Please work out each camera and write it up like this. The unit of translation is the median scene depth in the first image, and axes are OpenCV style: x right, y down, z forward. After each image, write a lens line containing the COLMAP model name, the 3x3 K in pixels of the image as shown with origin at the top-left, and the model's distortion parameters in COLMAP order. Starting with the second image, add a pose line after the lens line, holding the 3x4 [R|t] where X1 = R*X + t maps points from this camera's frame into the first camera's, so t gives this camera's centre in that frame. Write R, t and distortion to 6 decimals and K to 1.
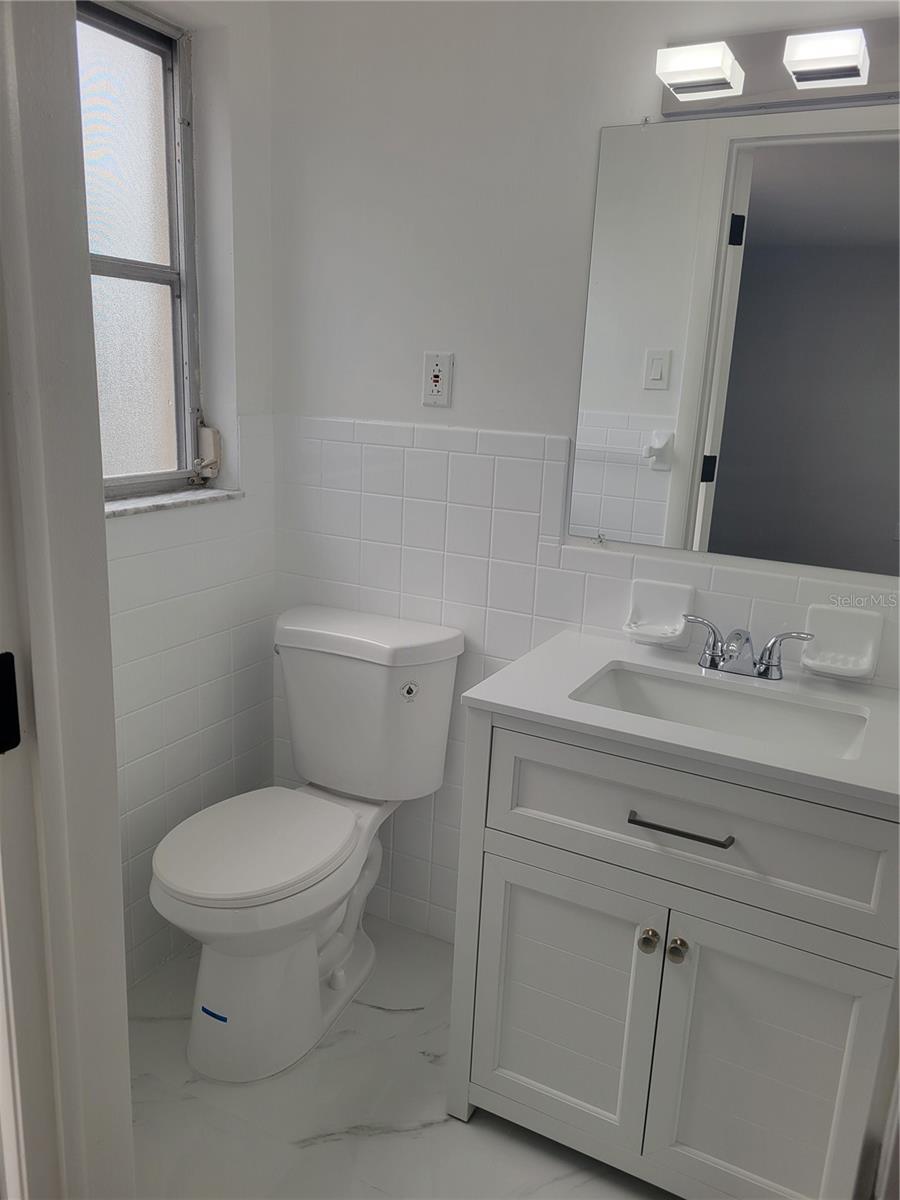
lens RADIAL K [[907.3, 0, 448.6], [0, 907.3, 612.7], [0, 0, 1]] dist [0.054250, -0.027095]
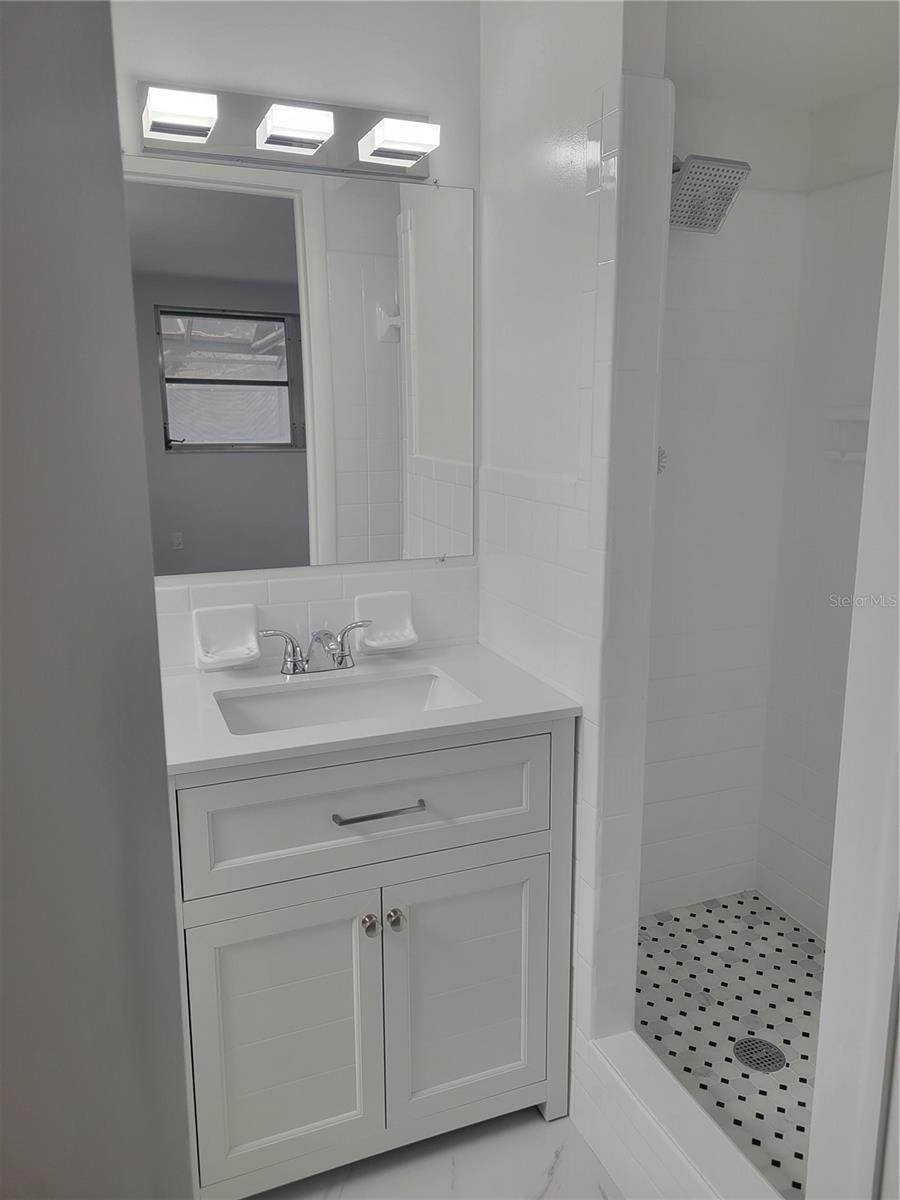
lens RADIAL K [[897.3, 0, 450.0], [0, 897.3, 600.0], [0, 0, 1]] dist [0.053206, 0.000729]
pose [[0.654030, -0.204993, 0.728164, -0.360313], [0.230698, 0.970779, 0.066083, -0.053222], [-0.720433, 0.124766, 0.682210, 0.140730]]
